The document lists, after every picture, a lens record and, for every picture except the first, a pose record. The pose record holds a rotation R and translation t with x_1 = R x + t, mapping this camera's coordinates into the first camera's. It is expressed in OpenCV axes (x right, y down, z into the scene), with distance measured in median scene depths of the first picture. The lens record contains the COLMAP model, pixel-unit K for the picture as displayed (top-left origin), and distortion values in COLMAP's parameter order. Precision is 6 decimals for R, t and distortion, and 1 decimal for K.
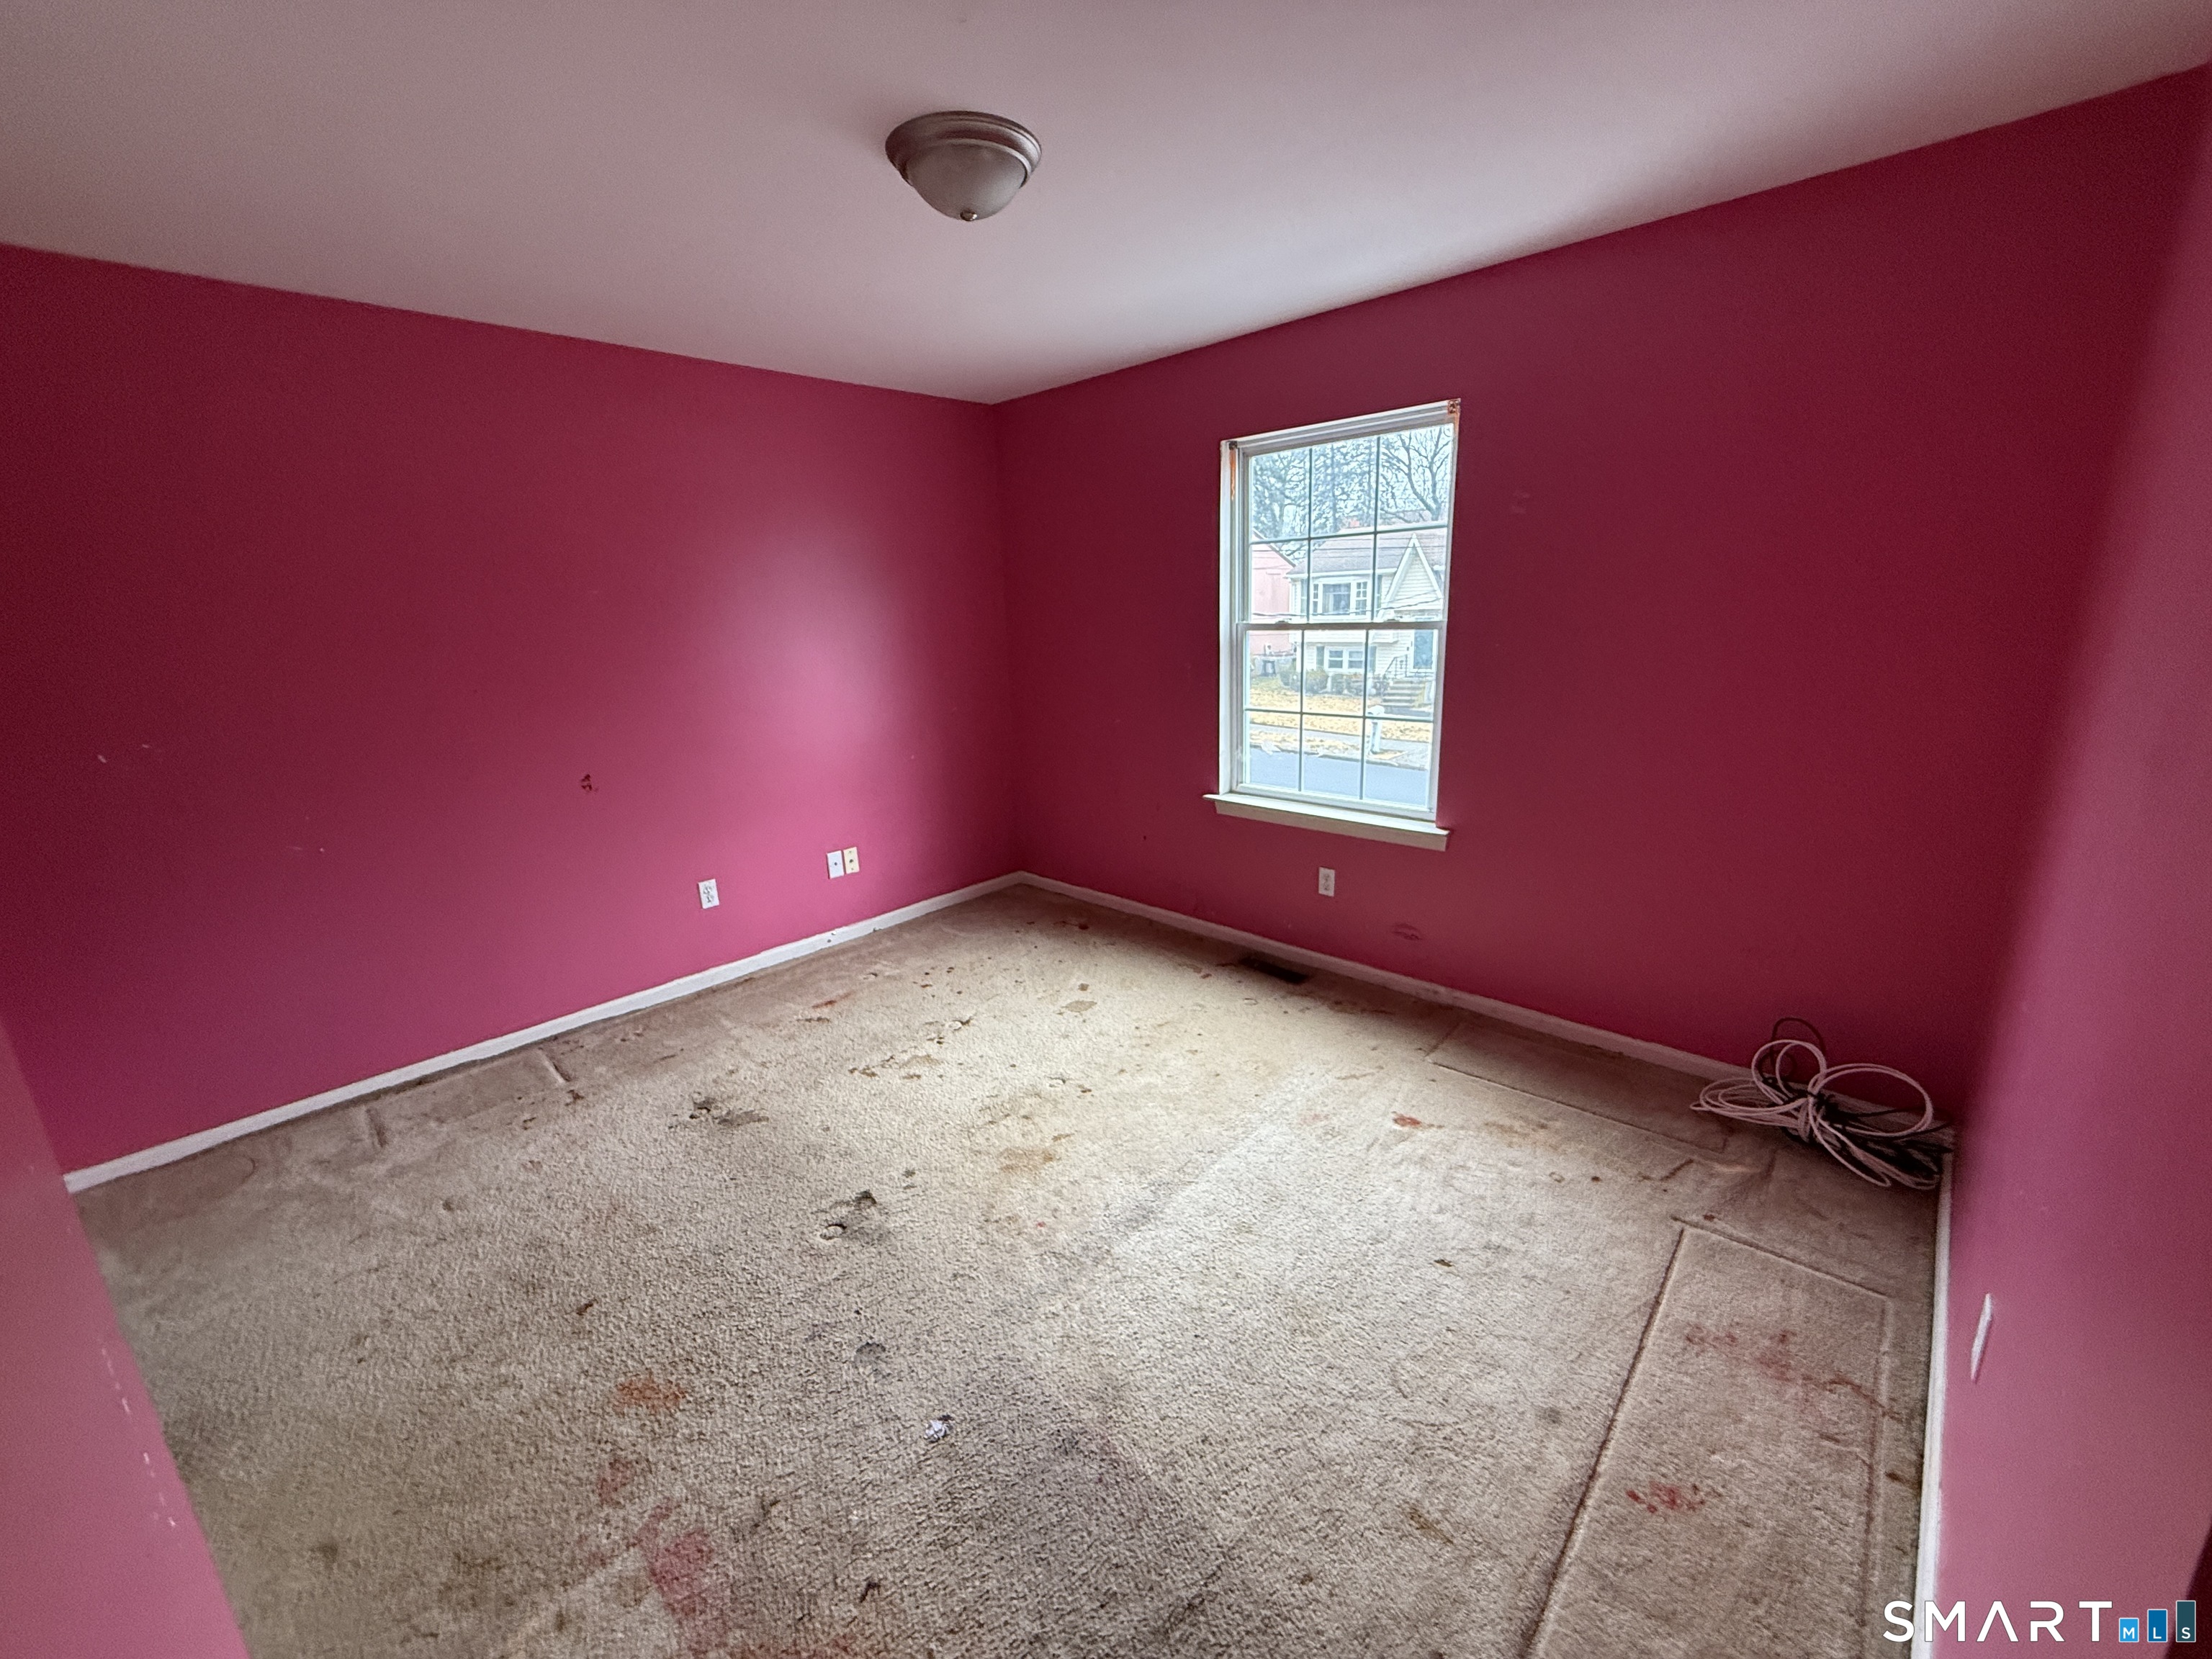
lens RADIAL K [[880.4, 0, 1067.3], [0, 880.4, 843.1], [0, 0, 1]] dist [-0.000402, 0.000504]
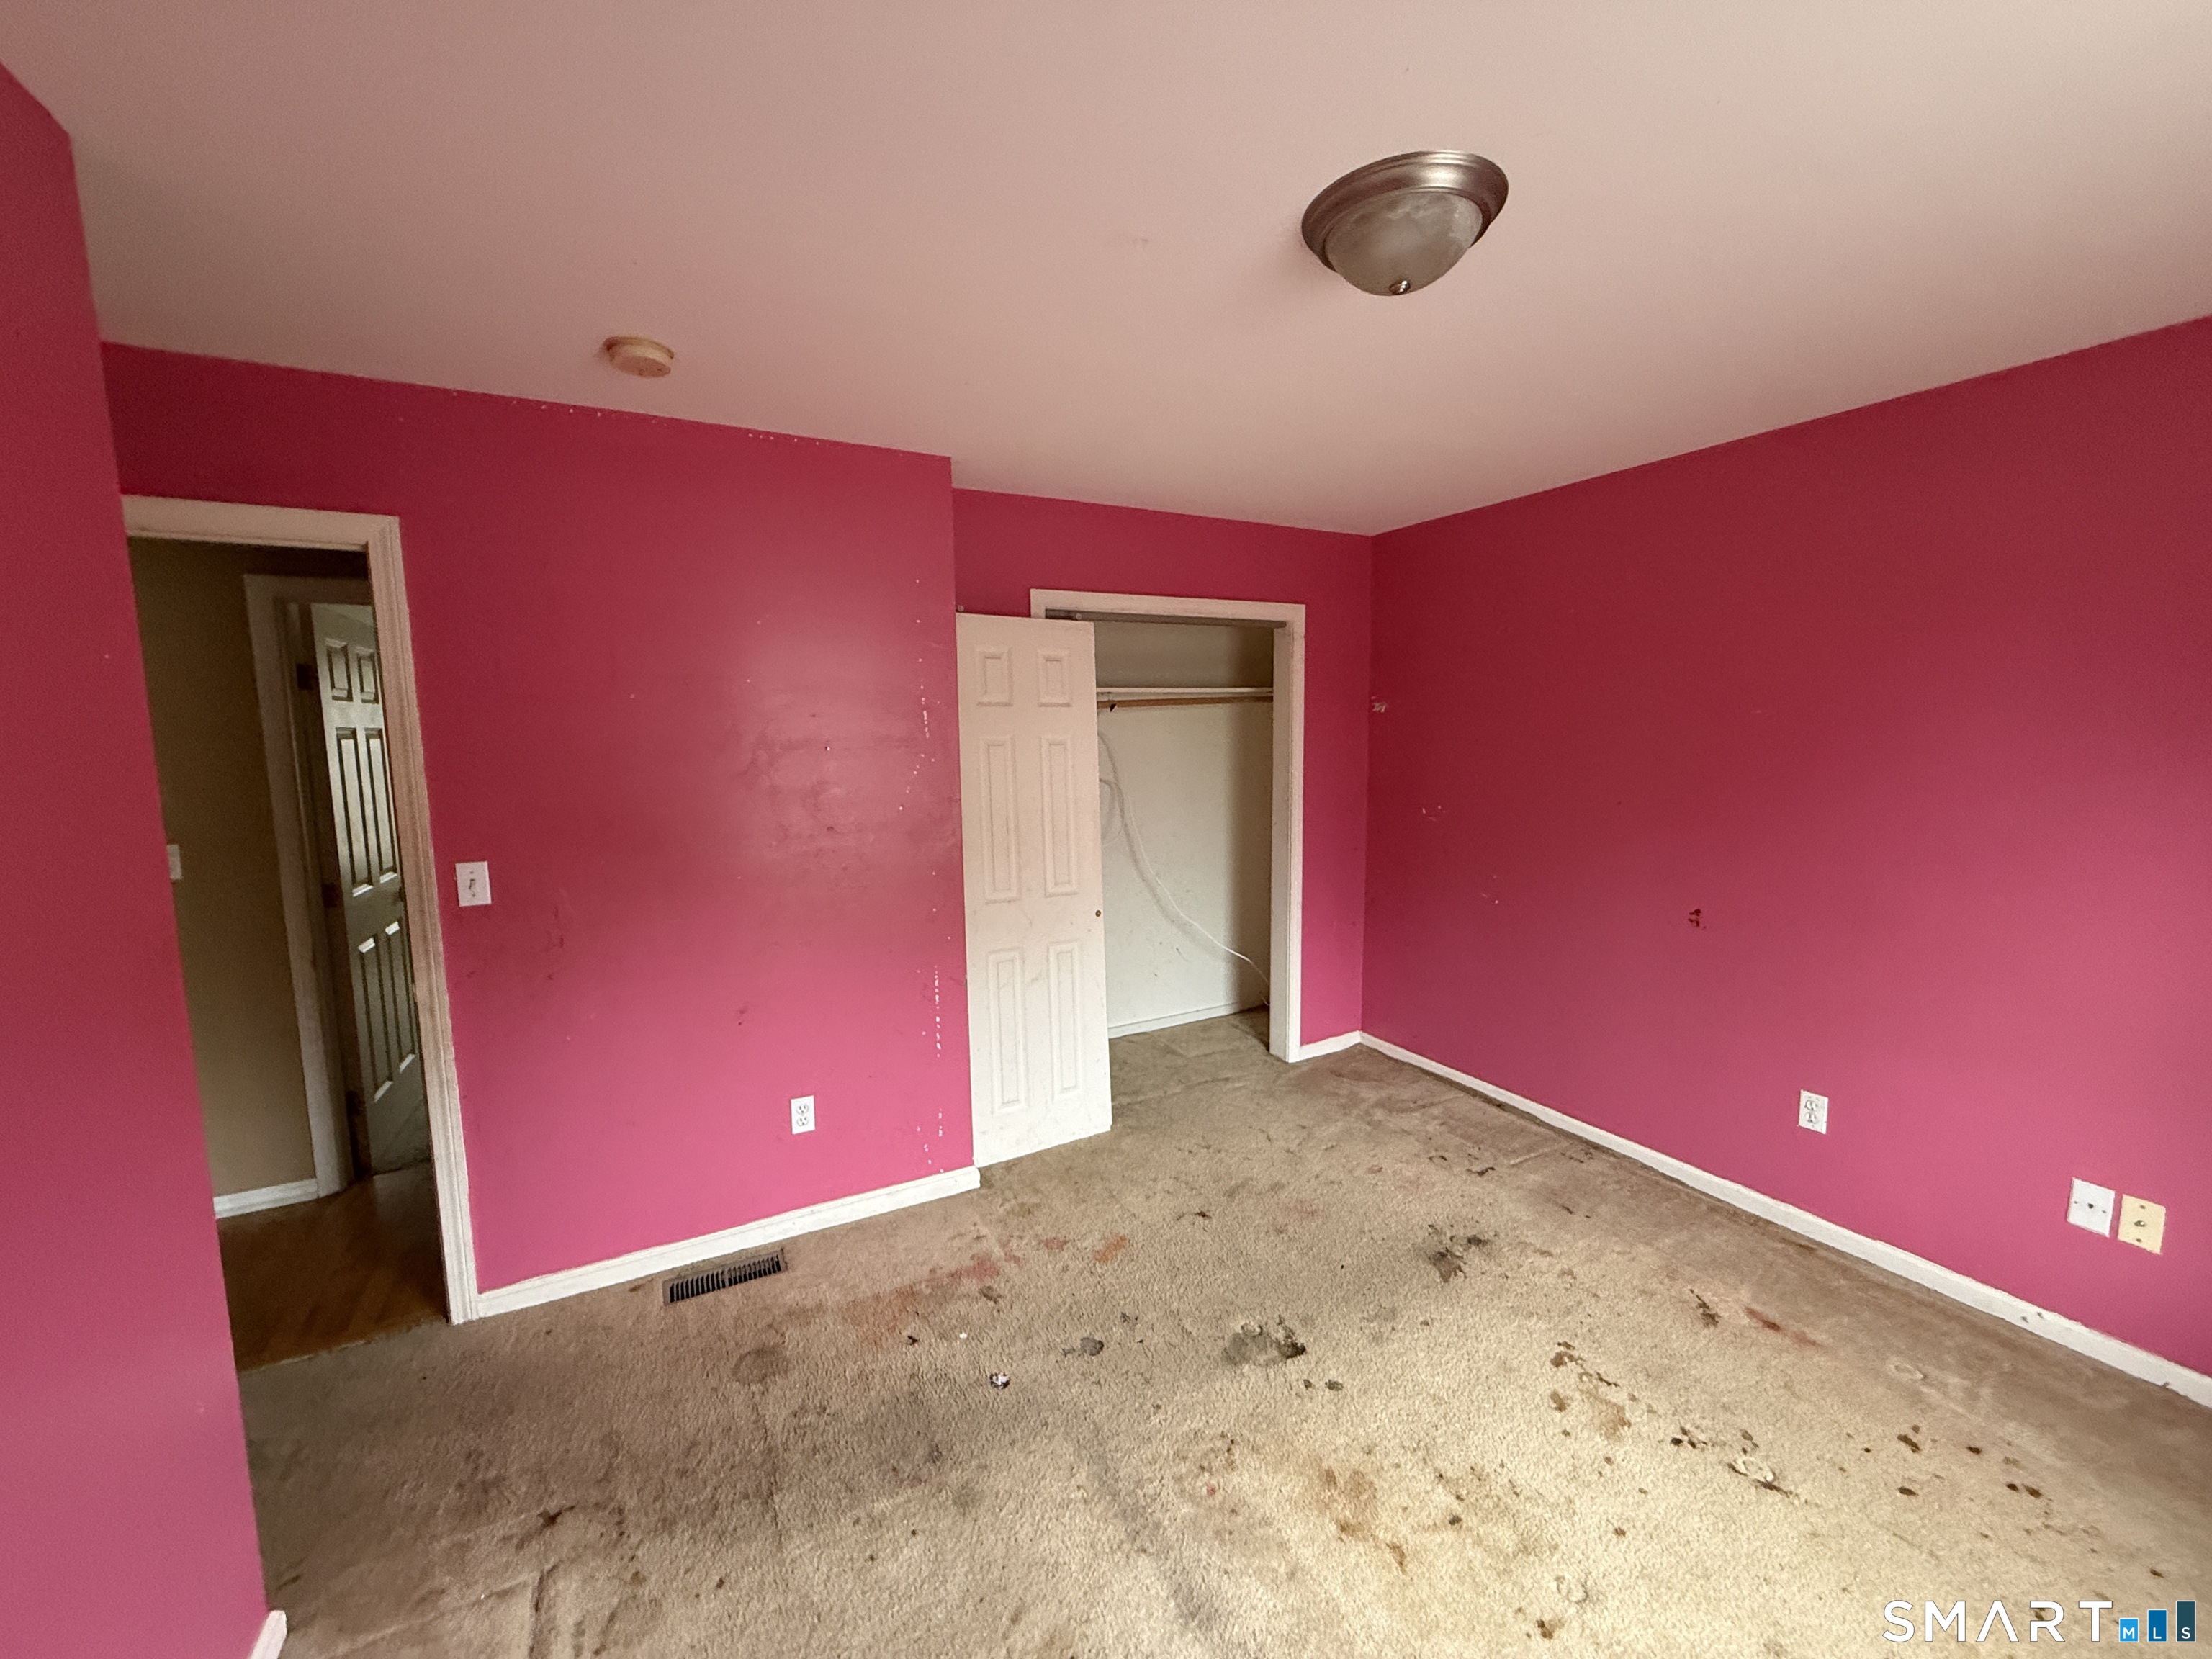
lens RADIAL K [[880.4, 0, 1120.1], [0, 880.4, 842.3], [0, 0, 1]] dist [-0.000402, 0.000504]
pose [[-0.274492, 0.167373, -0.946911, 0.518660], [-0.234254, 0.943429, 0.234664, -0.242711], [0.932619, 0.286231, -0.219756, 0.711401]]
